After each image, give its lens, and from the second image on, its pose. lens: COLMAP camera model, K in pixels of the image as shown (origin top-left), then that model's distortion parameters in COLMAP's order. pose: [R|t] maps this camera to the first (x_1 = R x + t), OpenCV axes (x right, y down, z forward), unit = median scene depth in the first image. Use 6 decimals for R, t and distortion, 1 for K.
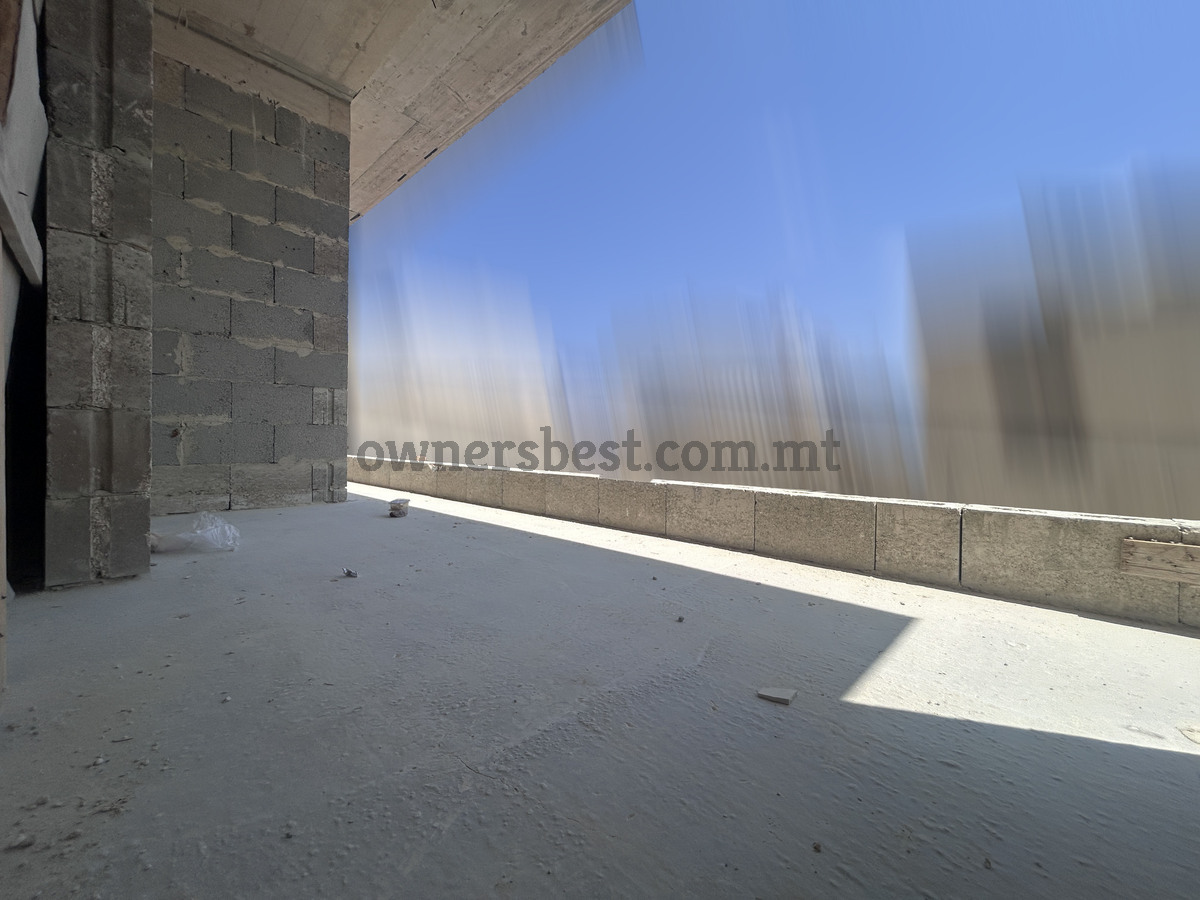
lens RADIAL K [[480.0, 0, 600.0], [0, 480.0, 450.0], [0, 0, 1]] dist [-0.001245, -0.000357]
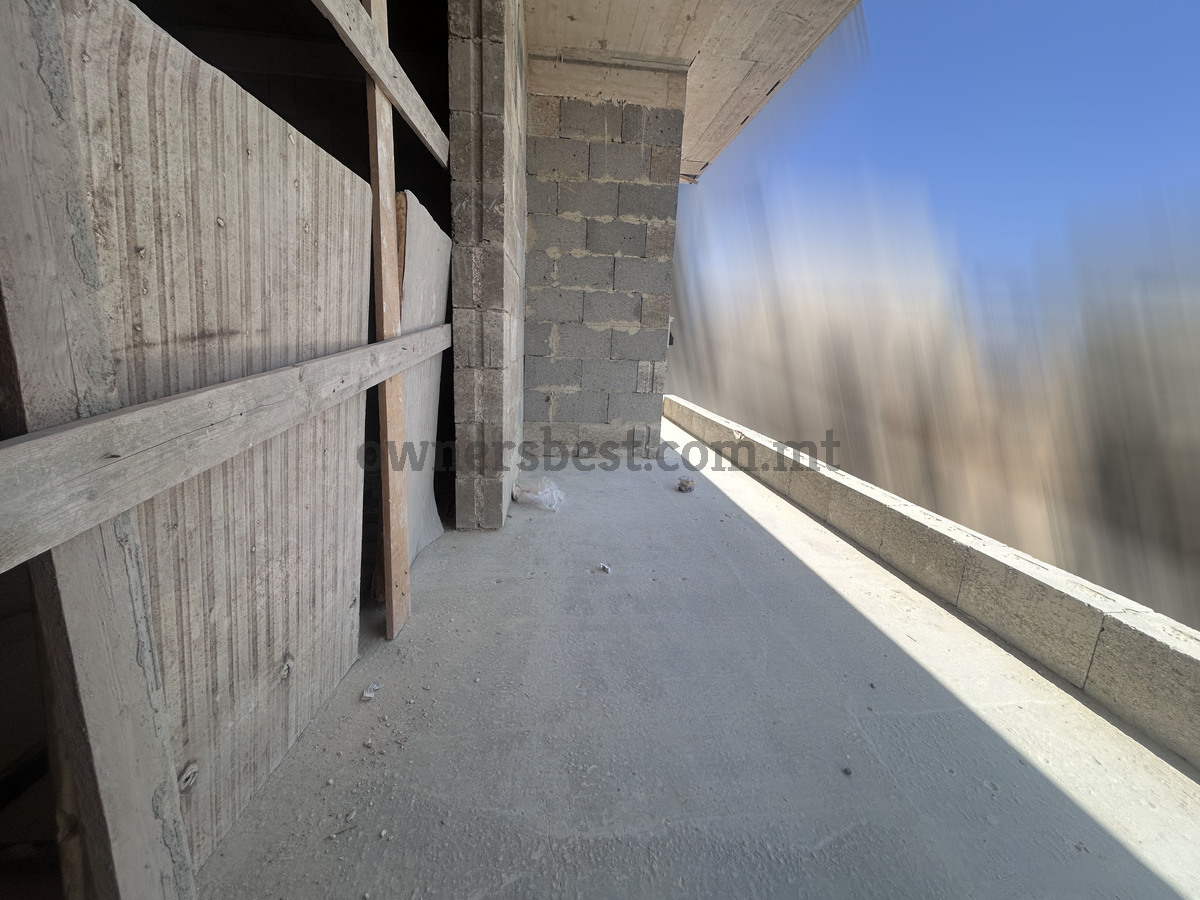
lens RADIAL K [[481.0, 0, 600.0], [0, 481.0, 450.0], [0, 0, 1]] dist [-0.013903, 0.000371]
pose [[0.752798, 0.165896, -0.637004, 0.124220], [-0.045457, 0.978512, 0.201115, -0.168682], [0.656680, -0.122443, 0.744163, 0.051683]]
